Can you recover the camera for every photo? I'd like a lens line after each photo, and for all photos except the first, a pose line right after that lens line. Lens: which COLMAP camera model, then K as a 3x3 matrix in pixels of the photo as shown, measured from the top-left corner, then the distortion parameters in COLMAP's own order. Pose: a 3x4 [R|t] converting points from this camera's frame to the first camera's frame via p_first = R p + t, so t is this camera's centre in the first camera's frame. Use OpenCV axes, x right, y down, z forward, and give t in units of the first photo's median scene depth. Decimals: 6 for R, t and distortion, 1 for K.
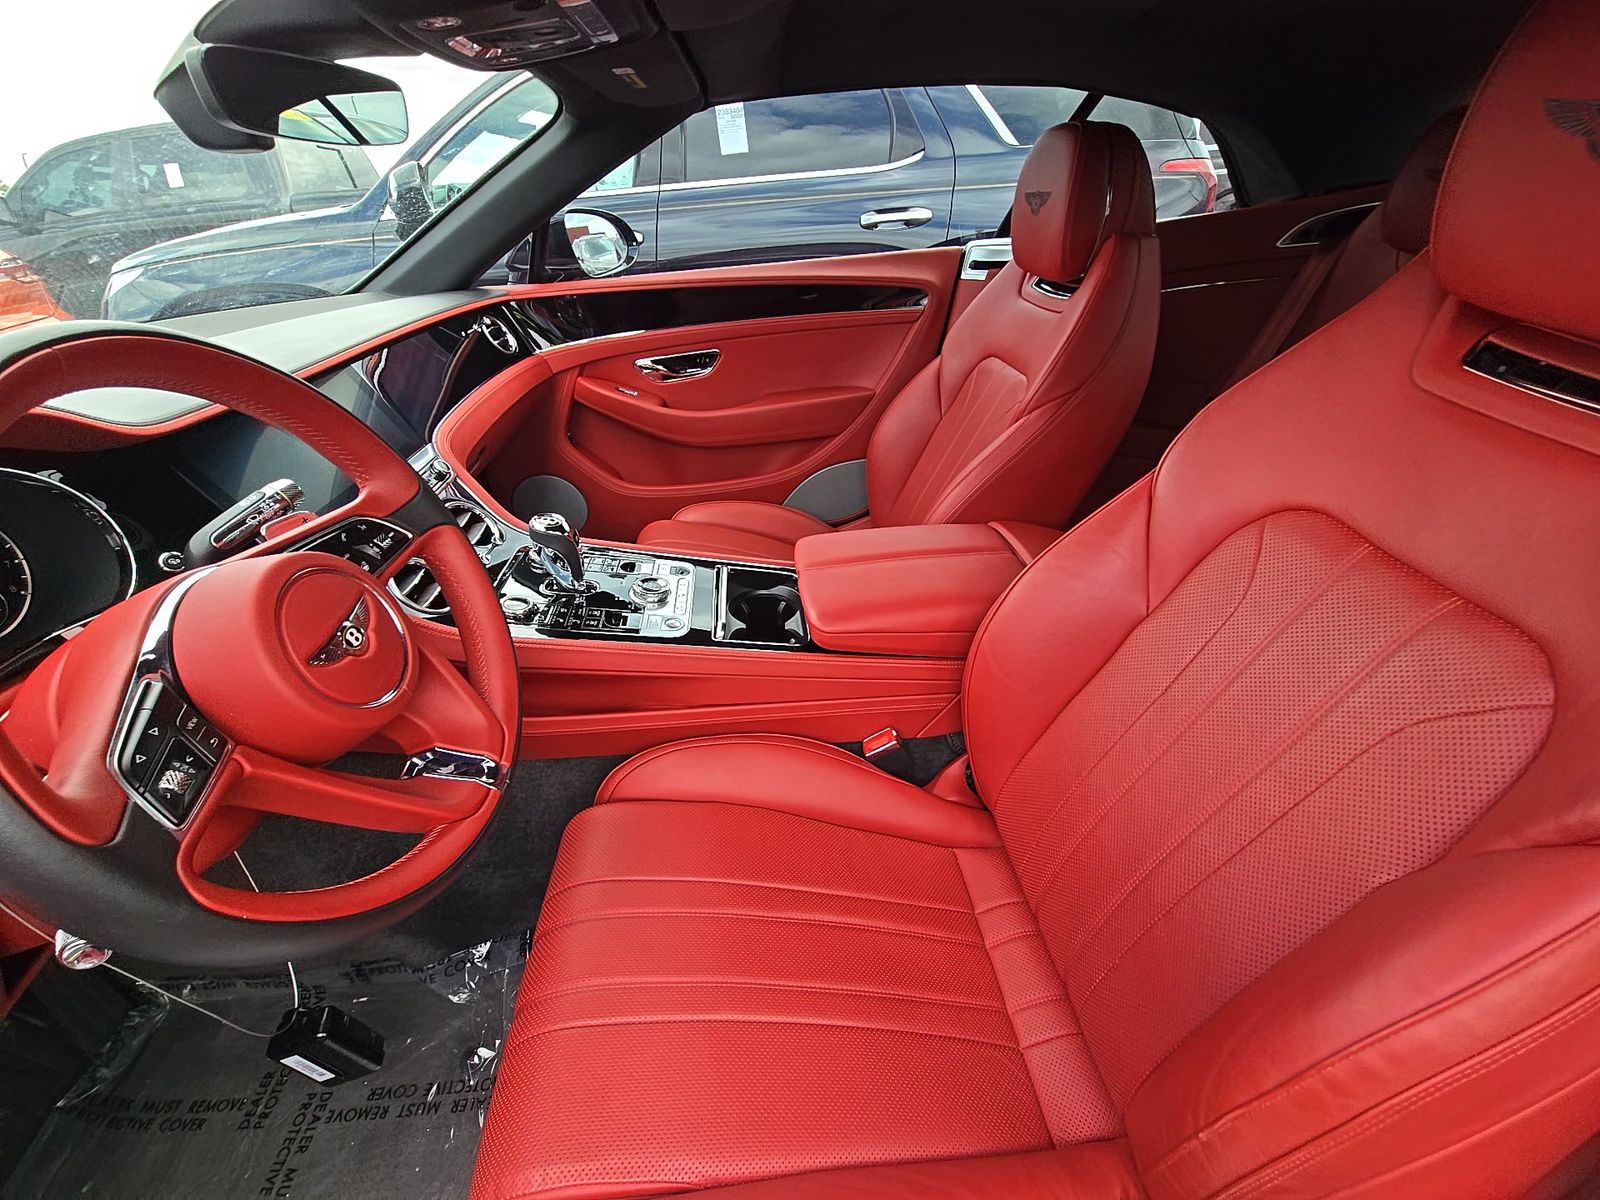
lens RADIAL K [[644.0, 0, 769.5], [0, 644.0, 622.2], [0, 0, 1]] dist [-0.009852, -0.000046]
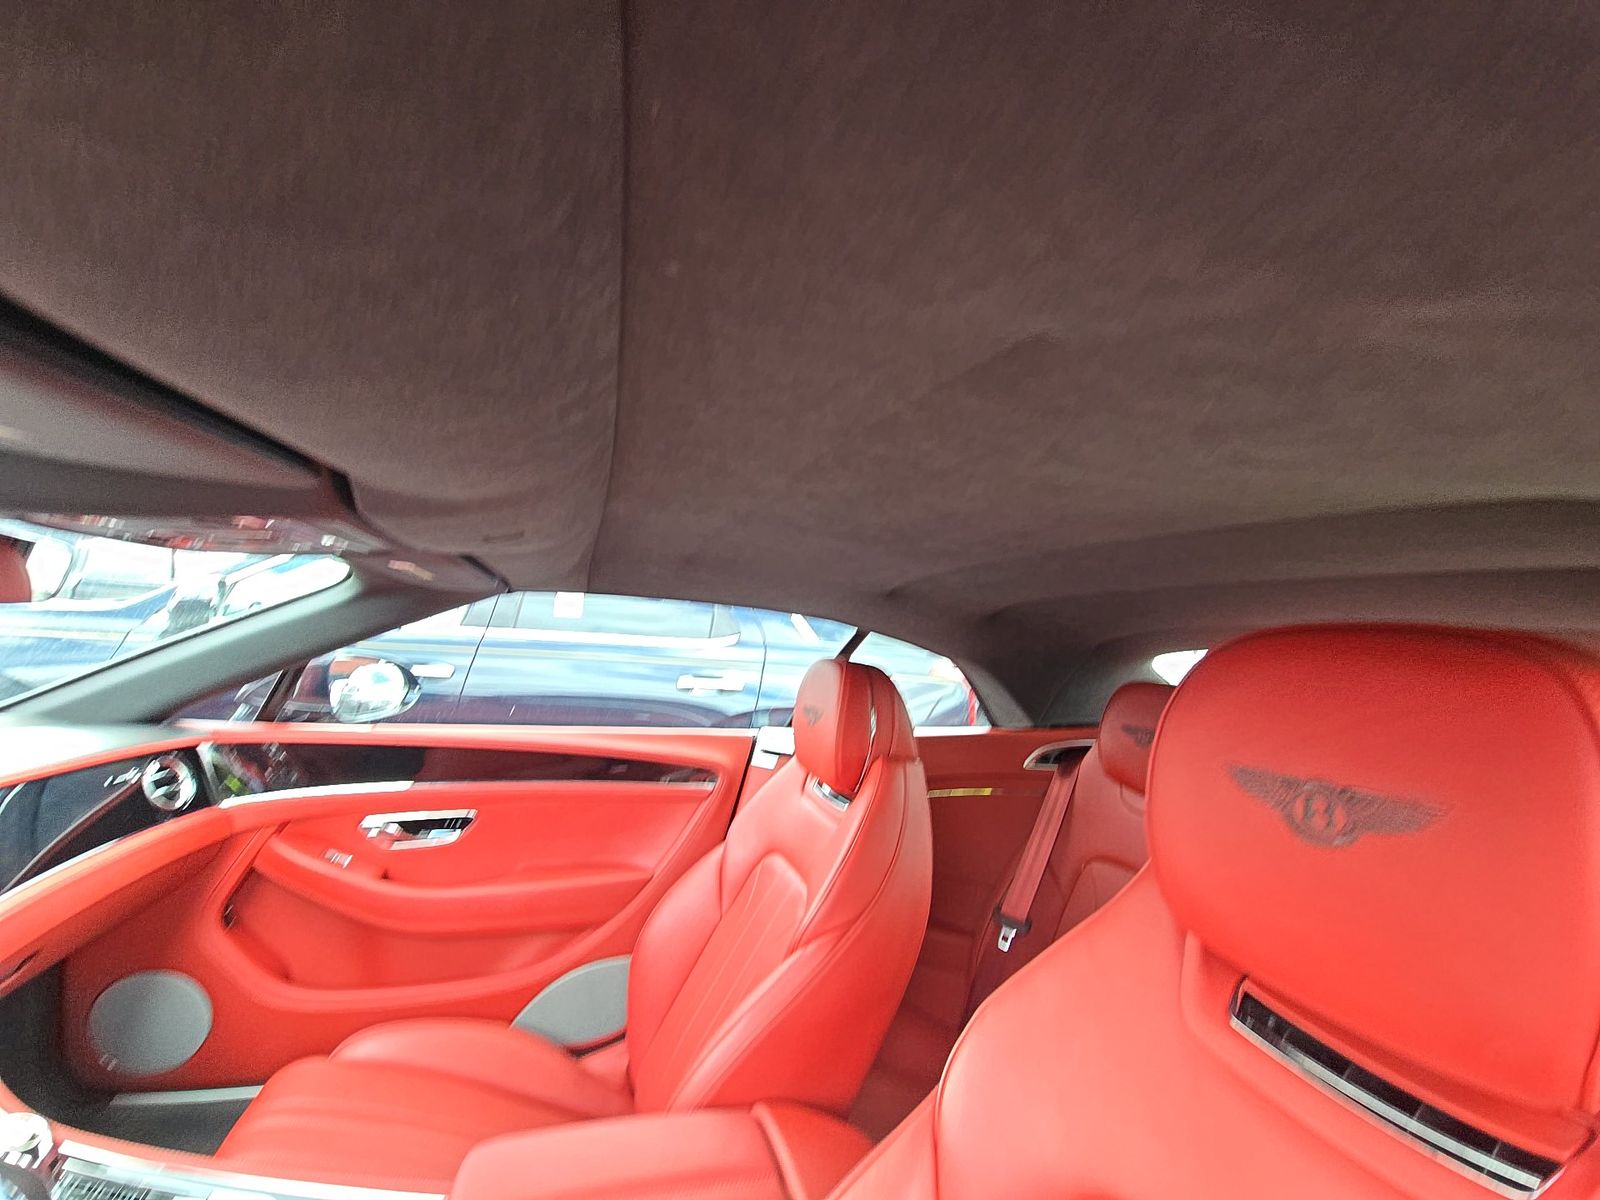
lens RADIAL K [[644.0, 0, 769.5], [0, 644.0, 622.2], [0, 0, 1]] dist [-0.009852, -0.000046]
pose [[0.967938, 0.151728, 0.200188, 0.094430], [-0.011042, 0.821889, -0.569541, -0.150197], [-0.250947, 0.549070, 0.797213, 0.068350]]
